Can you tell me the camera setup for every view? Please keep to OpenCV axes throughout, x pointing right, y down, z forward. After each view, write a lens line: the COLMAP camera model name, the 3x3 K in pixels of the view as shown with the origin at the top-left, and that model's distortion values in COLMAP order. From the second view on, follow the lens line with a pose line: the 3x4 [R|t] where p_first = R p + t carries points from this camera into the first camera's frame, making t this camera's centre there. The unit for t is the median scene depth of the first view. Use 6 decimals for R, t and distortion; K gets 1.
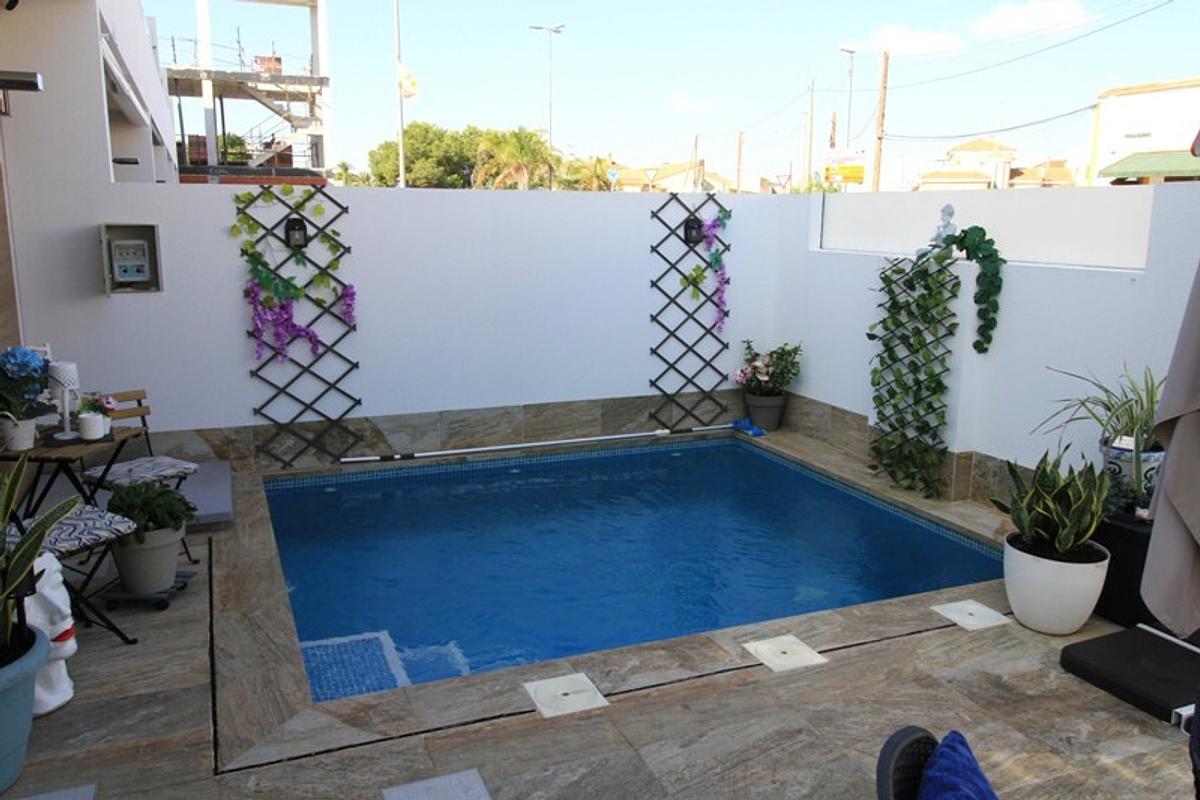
lens RADIAL K [[927.2, 0, 600.6], [0, 927.2, 393.6], [0, 0, 1]] dist [0.009882, -0.004328]
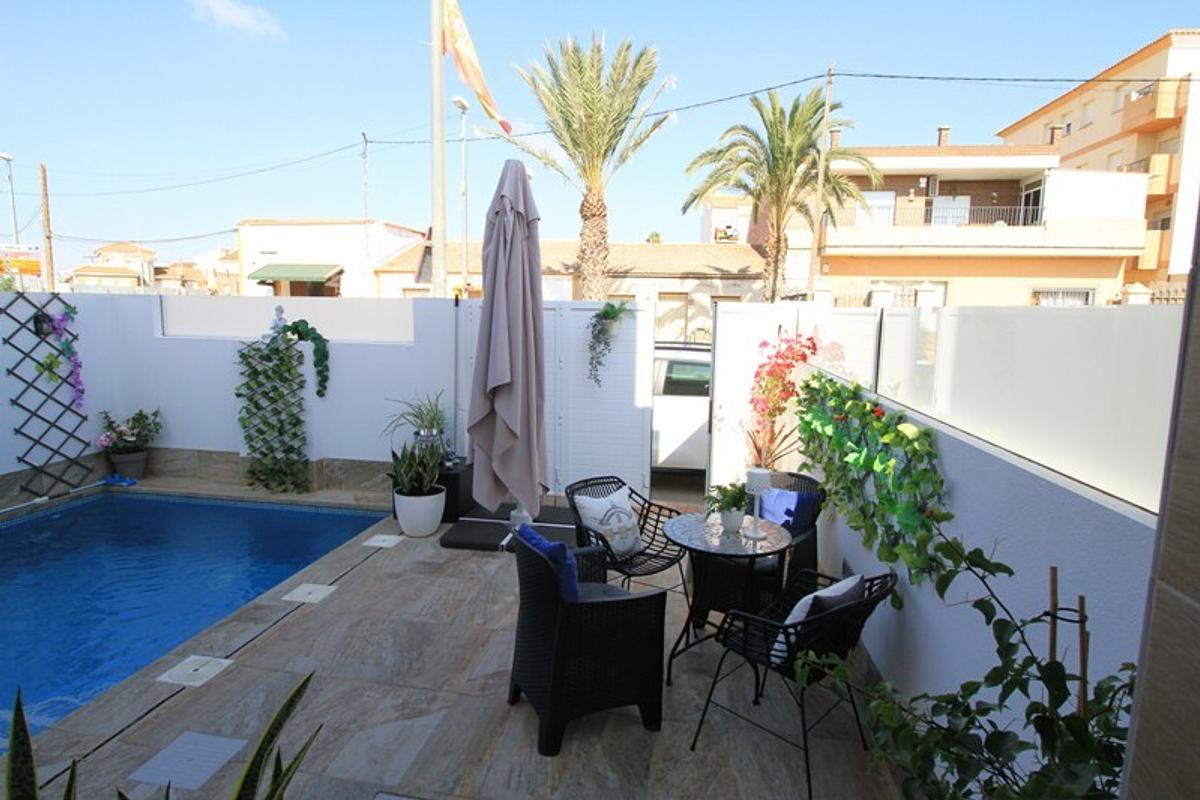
lens RADIAL K [[676.9, 0, 600.7], [0, 676.9, 404.0], [0, 0, 1]] dist [-0.005020, -0.001871]
pose [[0.524986, -0.117239, 0.842997, -0.300583], [0.150261, 0.987676, 0.043784, -0.008996], [-0.837742, 0.103684, 0.536133, -0.039924]]
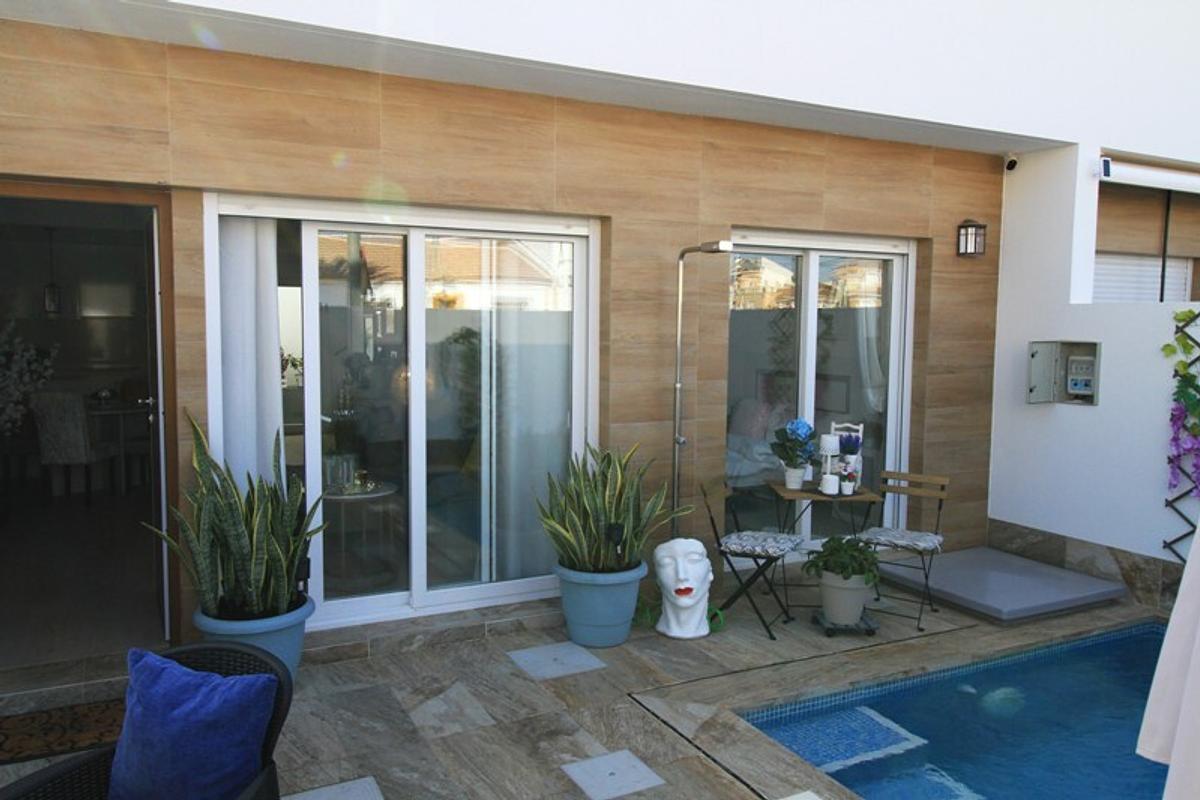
lens RADIAL K [[927.2, 0, 602.8], [0, 927.2, 399.7], [0, 0, 1]] dist [0.009882, -0.004328]
pose [[0.075038, 0.077388, -0.994173, 0.507976], [-0.200771, 0.977740, 0.060955, -0.067898], [0.976760, 0.195027, 0.088905, 0.361409]]
